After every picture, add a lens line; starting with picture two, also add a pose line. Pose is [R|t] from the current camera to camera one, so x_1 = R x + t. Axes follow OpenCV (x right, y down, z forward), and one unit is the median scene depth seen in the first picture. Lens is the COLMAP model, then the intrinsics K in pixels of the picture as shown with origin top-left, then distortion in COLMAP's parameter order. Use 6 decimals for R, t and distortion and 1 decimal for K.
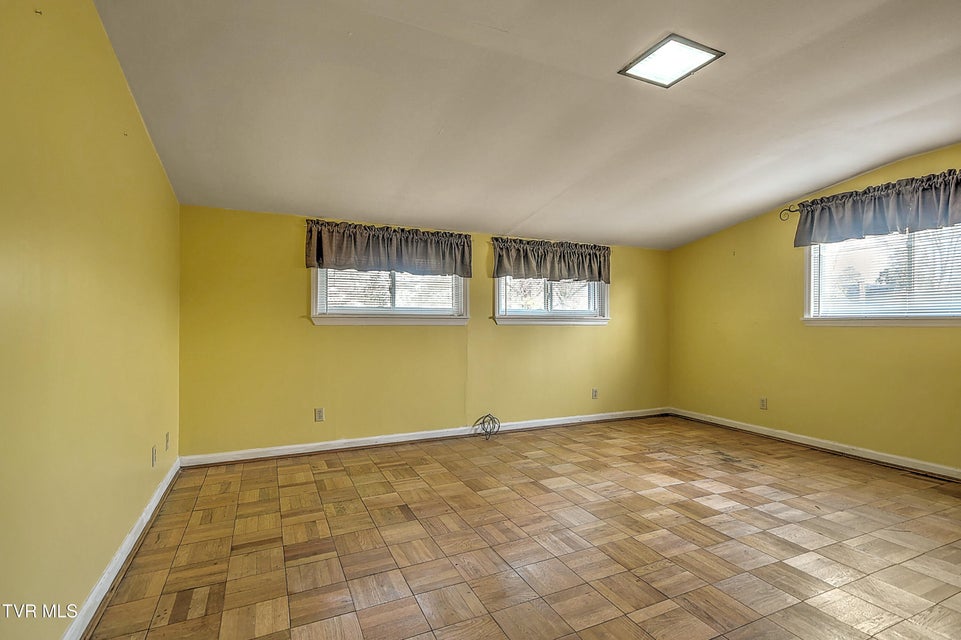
lens RADIAL K [[465.3, 0, 480.2], [0, 465.3, 327.8], [0, 0, 1]] dist [0.034145, -0.011271]
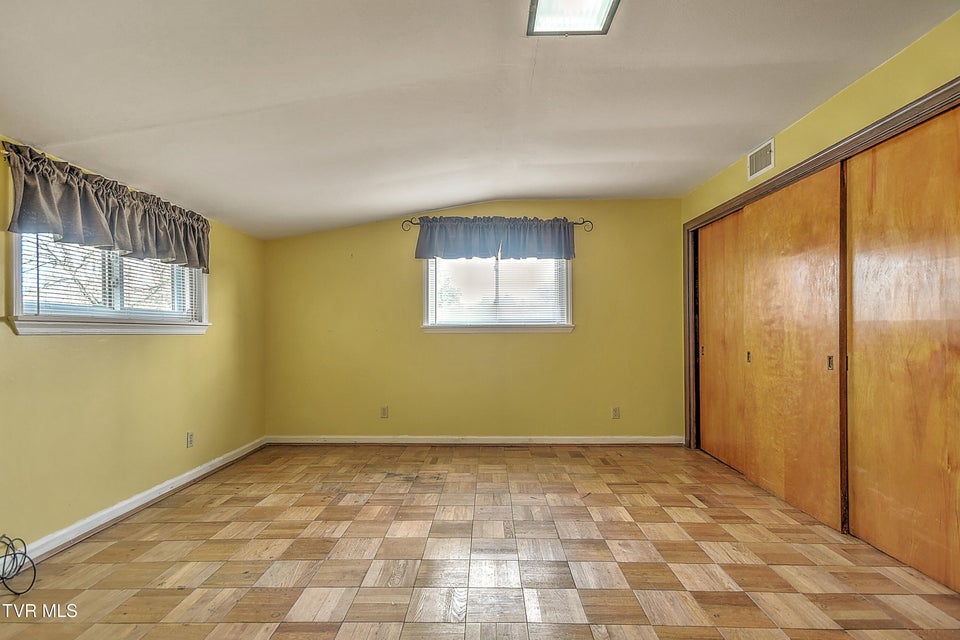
lens RADIAL K [[464.8, 0, 479.7], [0, 464.8, 327.8], [0, 0, 1]] dist [0.034145, -0.011271]
pose [[0.436731, 0.005552, 0.899575, -0.209313], [0.014137, 0.999815, -0.013034, -0.000138], [-0.899481, 0.018410, 0.436572, 0.426693]]
